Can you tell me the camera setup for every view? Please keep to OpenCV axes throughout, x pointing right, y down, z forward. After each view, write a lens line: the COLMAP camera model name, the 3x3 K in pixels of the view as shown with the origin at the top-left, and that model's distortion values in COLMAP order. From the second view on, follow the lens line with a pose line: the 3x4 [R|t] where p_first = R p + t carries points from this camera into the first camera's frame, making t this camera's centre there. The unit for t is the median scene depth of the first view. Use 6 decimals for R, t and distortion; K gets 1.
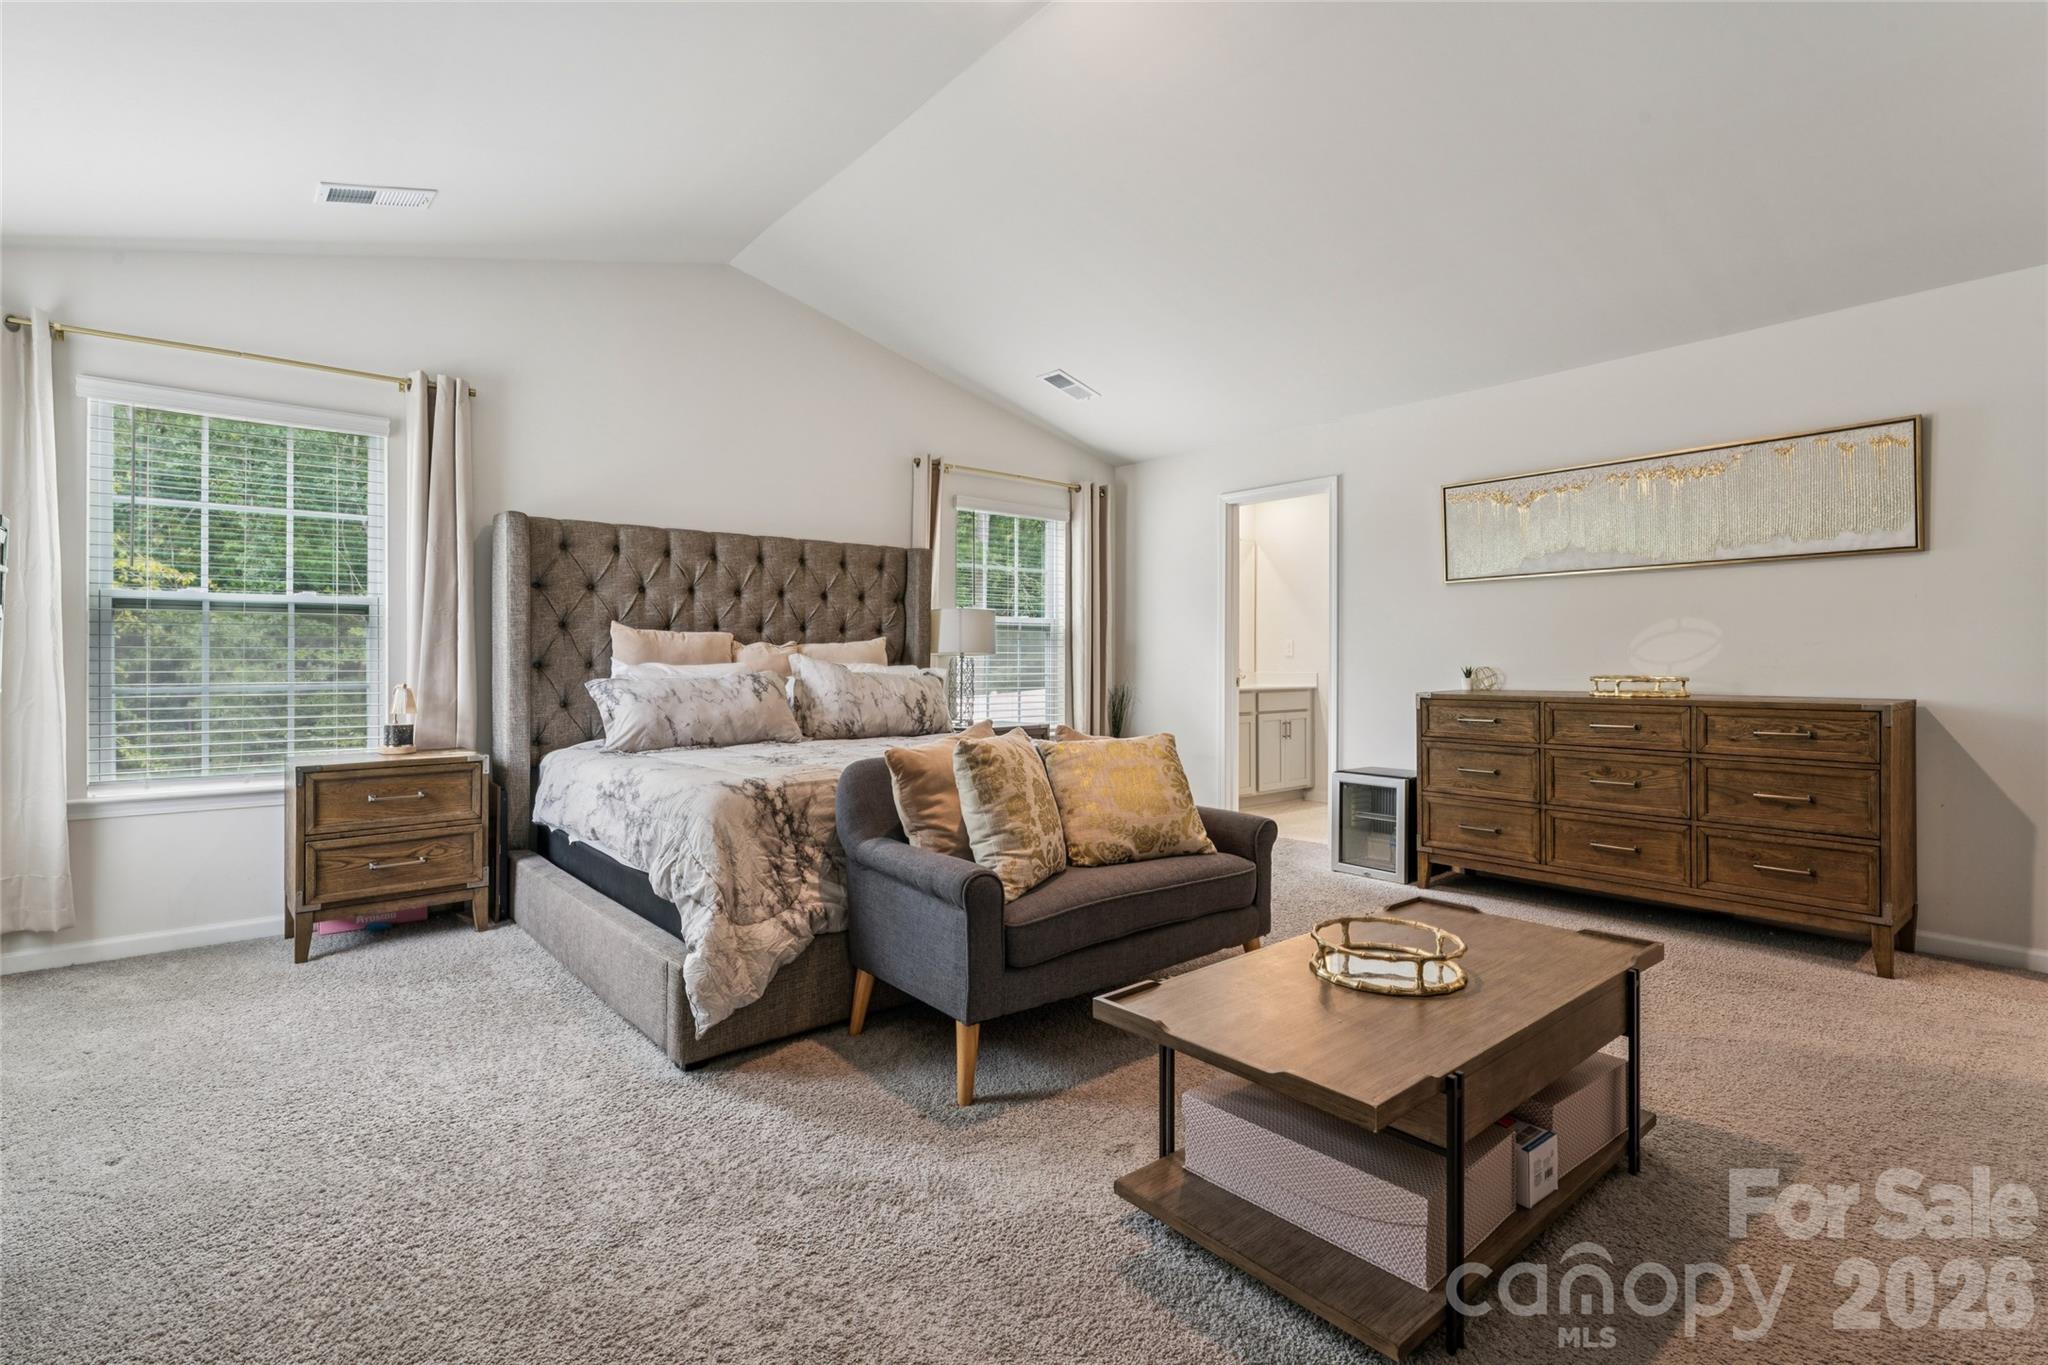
lens RADIAL K [[949.3, 0, 1027.8], [0, 949.3, 667.0], [0, 0, 1]] dist [-0.000129, 0.000967]
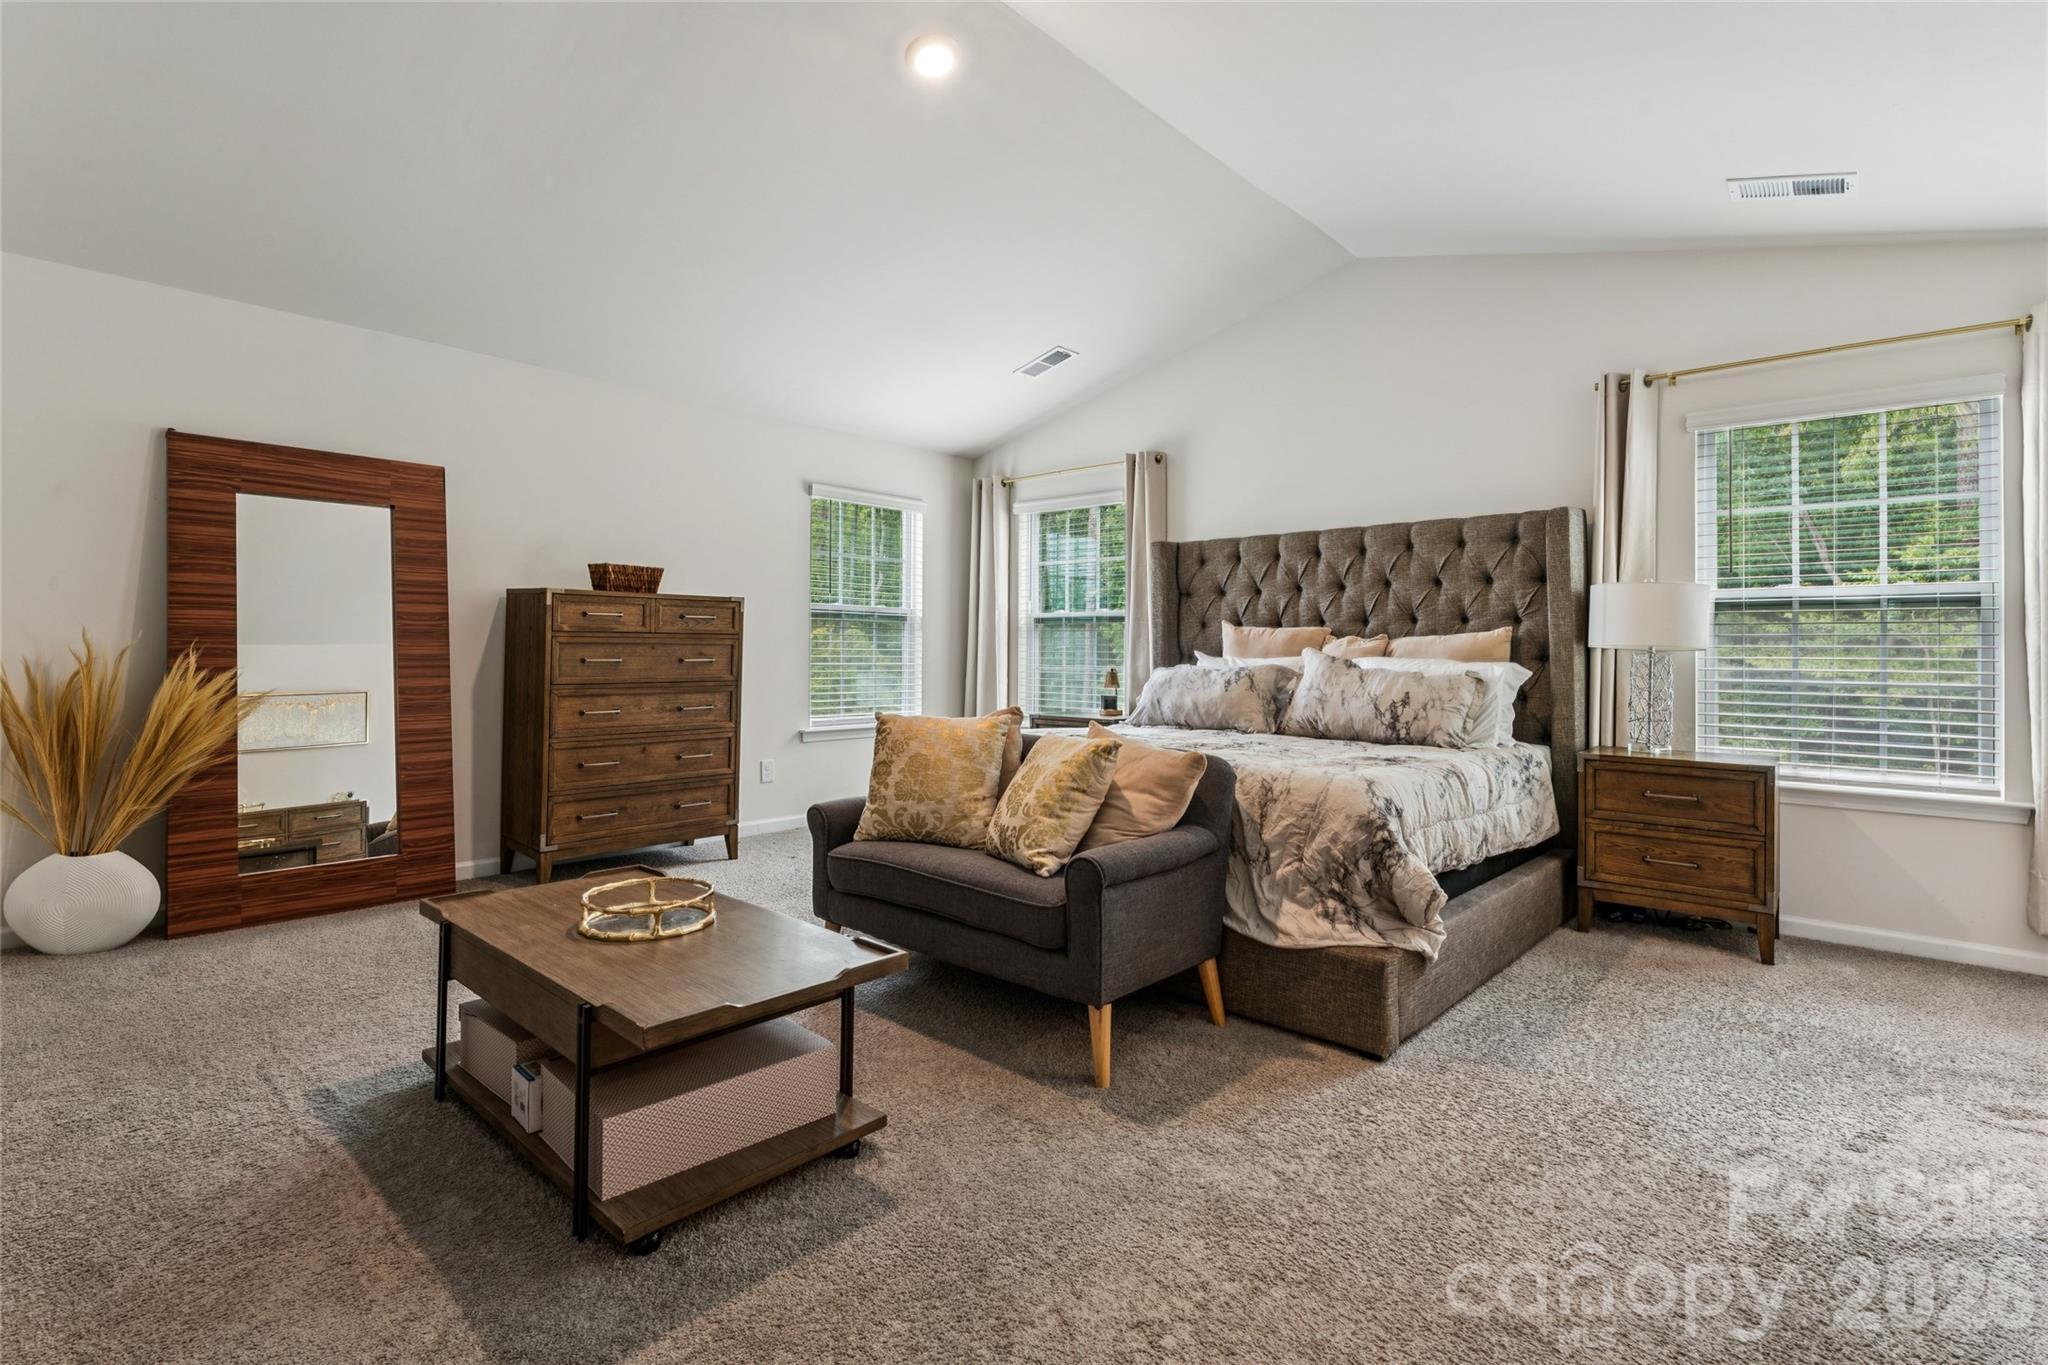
lens RADIAL K [[967.0, 0, 1025.0], [0, 967.0, 643.3], [0, 0, 1]] dist [0.001067, 0.000206]
pose [[0.138141, -0.007925, -0.990381, 0.652672], [-0.016722, 0.999807, -0.010333, -0.002826], [0.990271, 0.017988, 0.137982, 0.528559]]
